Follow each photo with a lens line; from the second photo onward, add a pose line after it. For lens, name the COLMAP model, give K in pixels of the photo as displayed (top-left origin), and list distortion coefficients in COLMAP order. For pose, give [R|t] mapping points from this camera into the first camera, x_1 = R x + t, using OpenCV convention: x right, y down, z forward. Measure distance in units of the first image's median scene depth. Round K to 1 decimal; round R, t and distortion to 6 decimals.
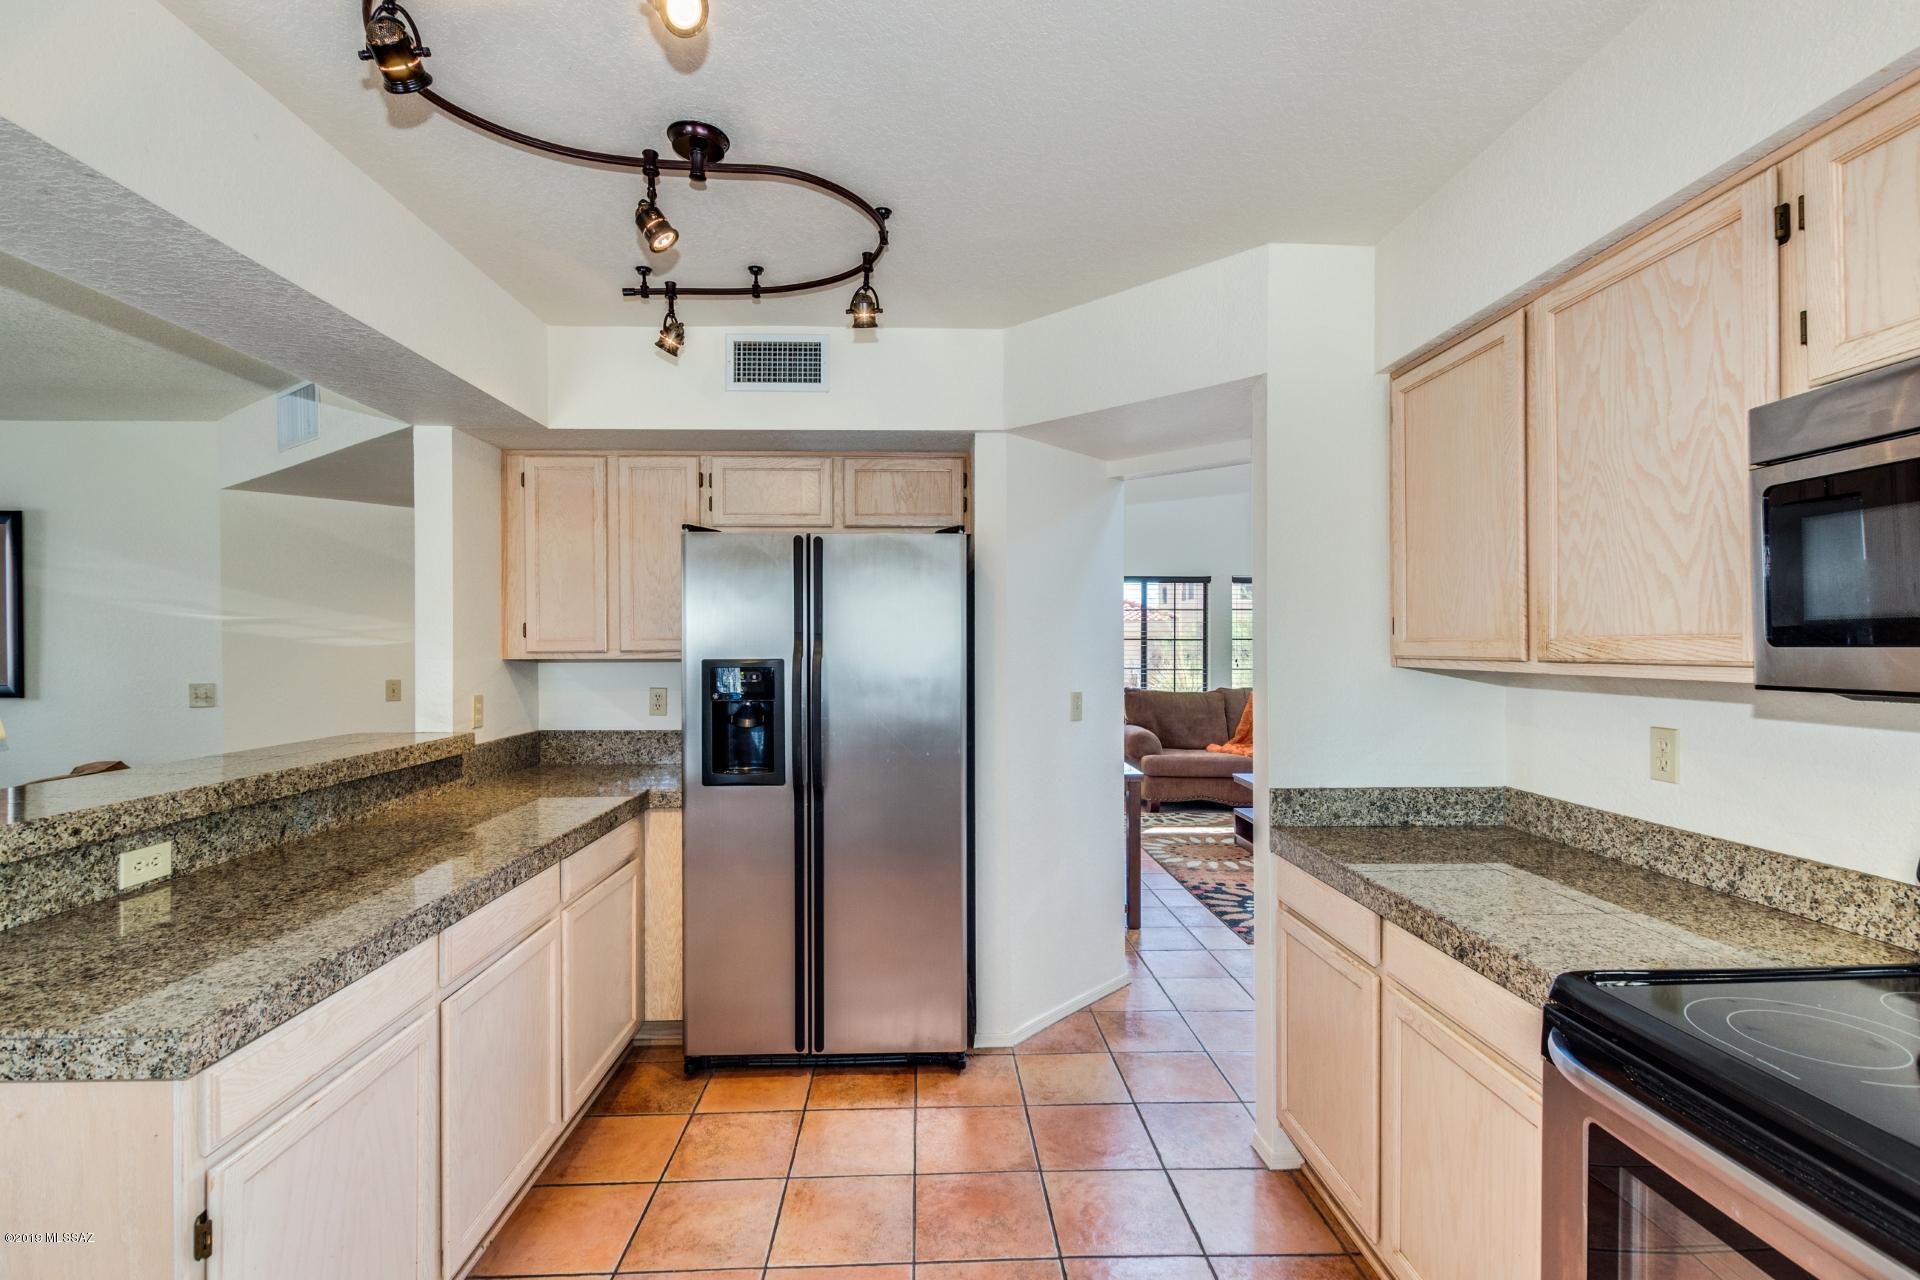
lens RADIAL K [[885.7, 0, 938.7], [0, 885.7, 650.0], [0, 0, 1]] dist [0.000565, -0.000221]
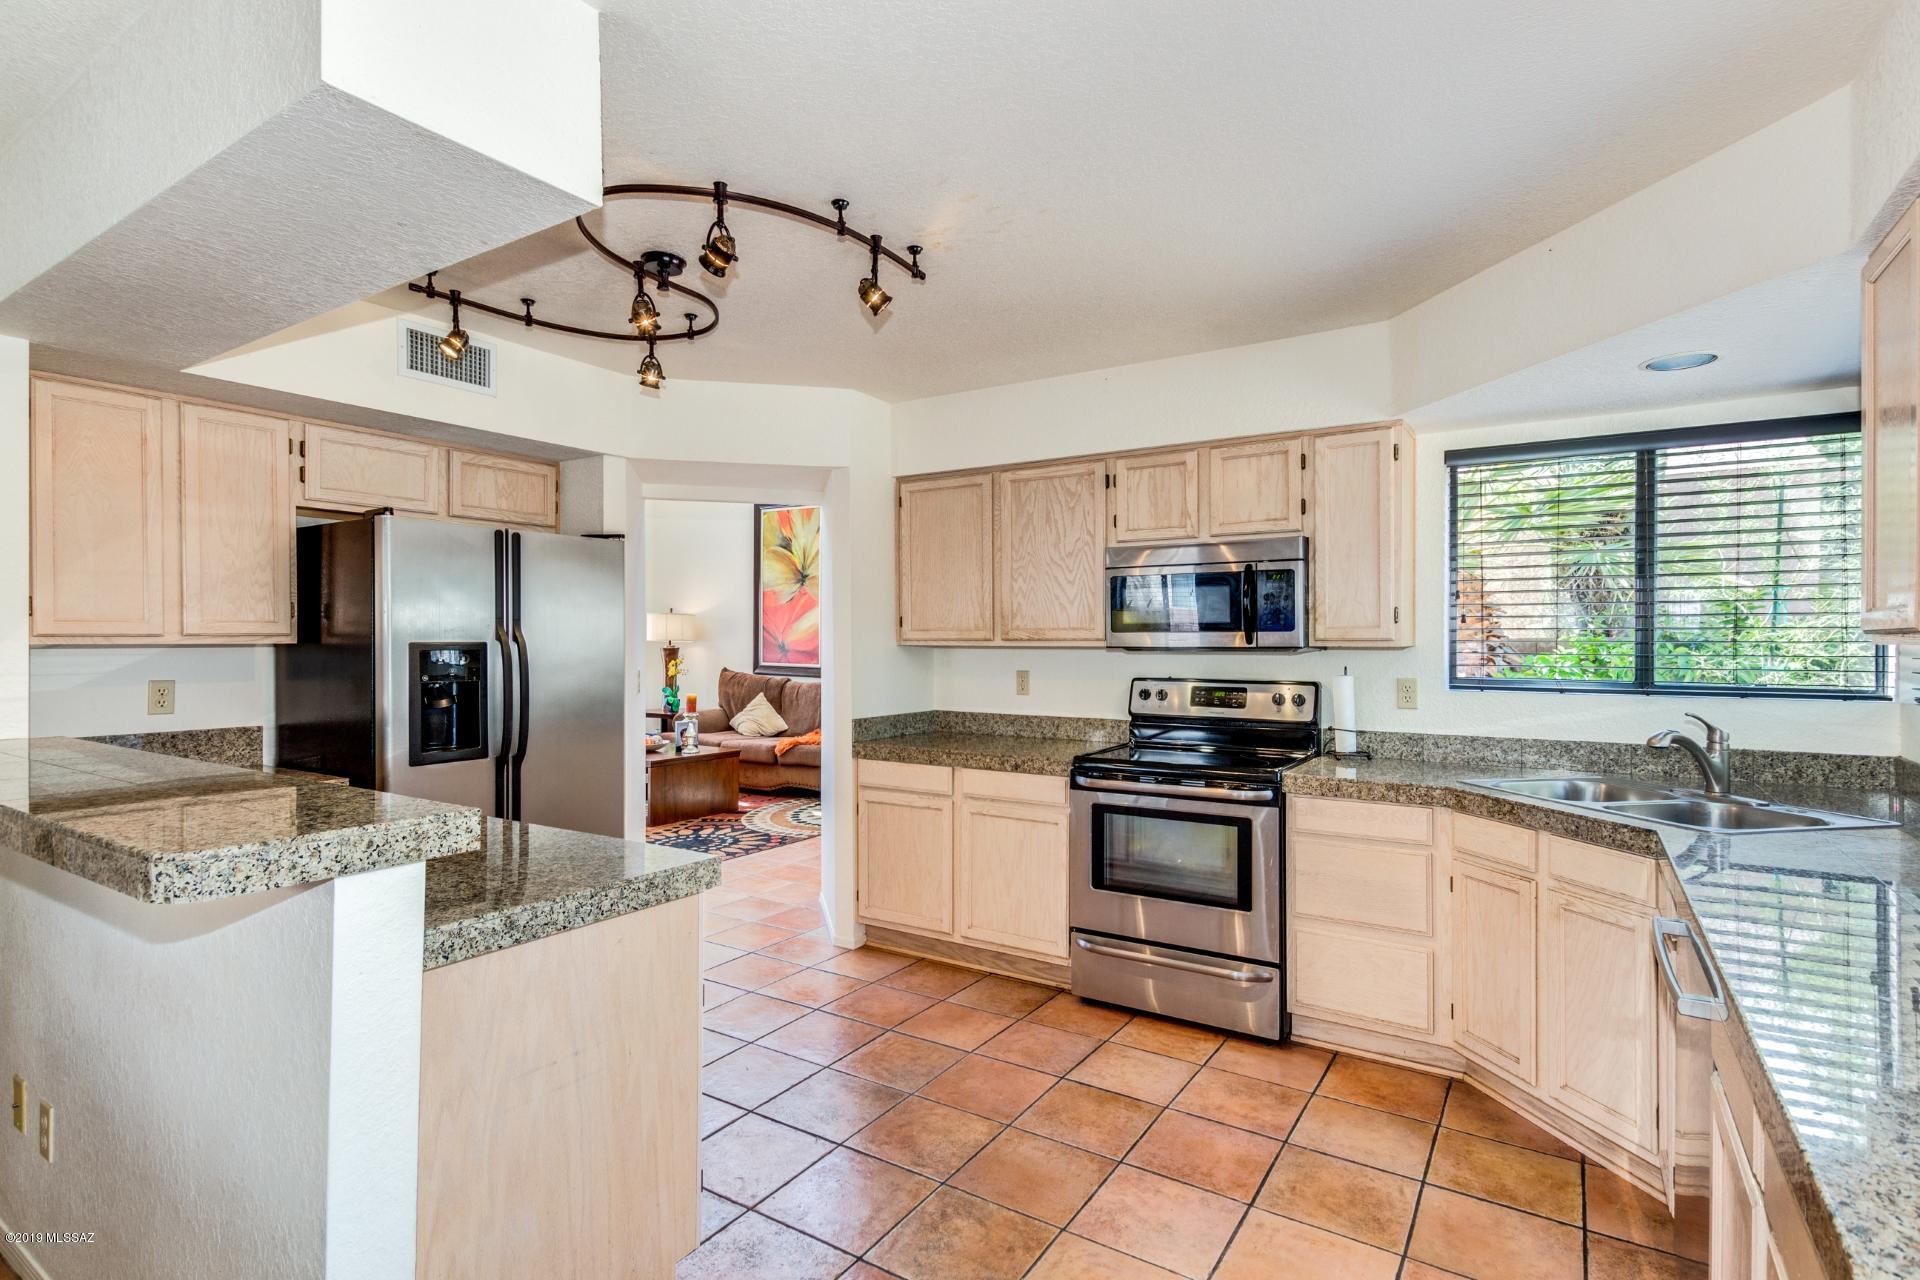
lens RADIAL K [[966.1, 0, 960.0], [0, 966.1, 640.0], [0, 0, 1]] dist [0.020535, -0.000616]
pose [[0.562835, 0.002765, 0.826564, -0.932760], [0.002426, 0.999985, -0.004997, 0.016816], [-0.826565, 0.004818, 0.562820, -0.168942]]
